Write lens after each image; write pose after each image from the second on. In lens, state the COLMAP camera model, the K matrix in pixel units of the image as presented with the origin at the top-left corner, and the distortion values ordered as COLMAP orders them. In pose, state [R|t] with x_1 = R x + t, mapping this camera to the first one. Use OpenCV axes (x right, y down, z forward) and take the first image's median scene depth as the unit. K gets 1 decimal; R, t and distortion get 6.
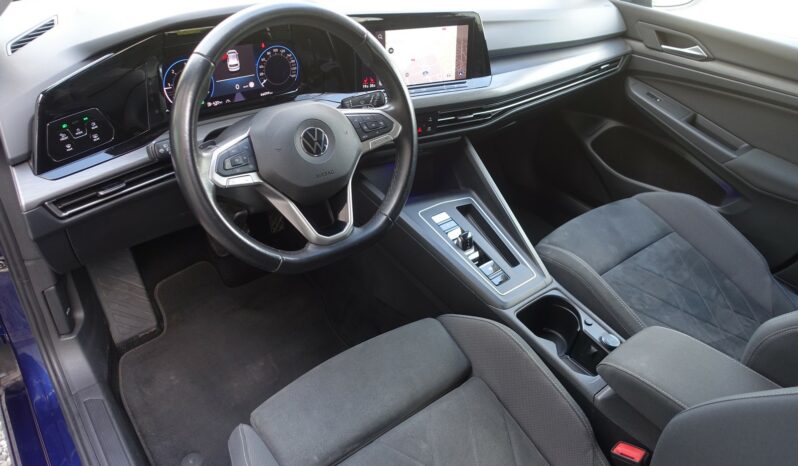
lens RADIAL K [[539.7, 0, 399.0], [0, 539.7, 233.0], [0, 0, 1]] dist [-0.007313, -0.001041]
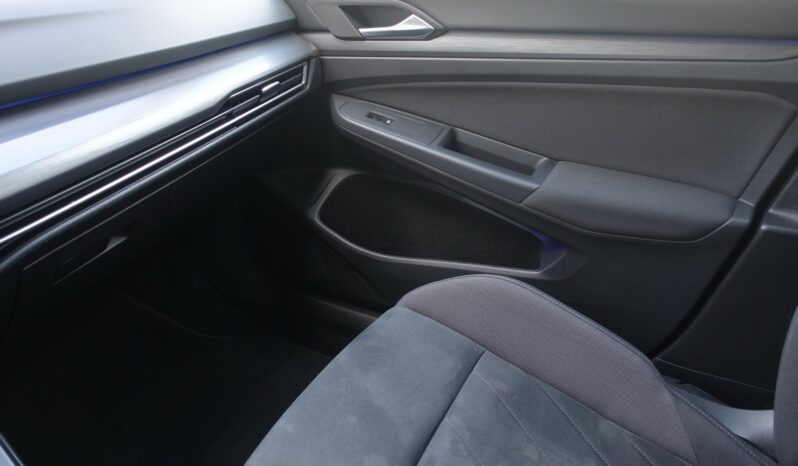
lens RADIAL K [[539.7, 0, 399.0], [0, 539.7, 233.0], [0, 0, 1]] dist [-0.007313, -0.001041]
pose [[0.909028, -0.296001, 0.293345, 0.299074], [0.318880, 0.947243, -0.032340, -0.116441], [-0.268296, 0.122940, 0.955460, 0.479697]]
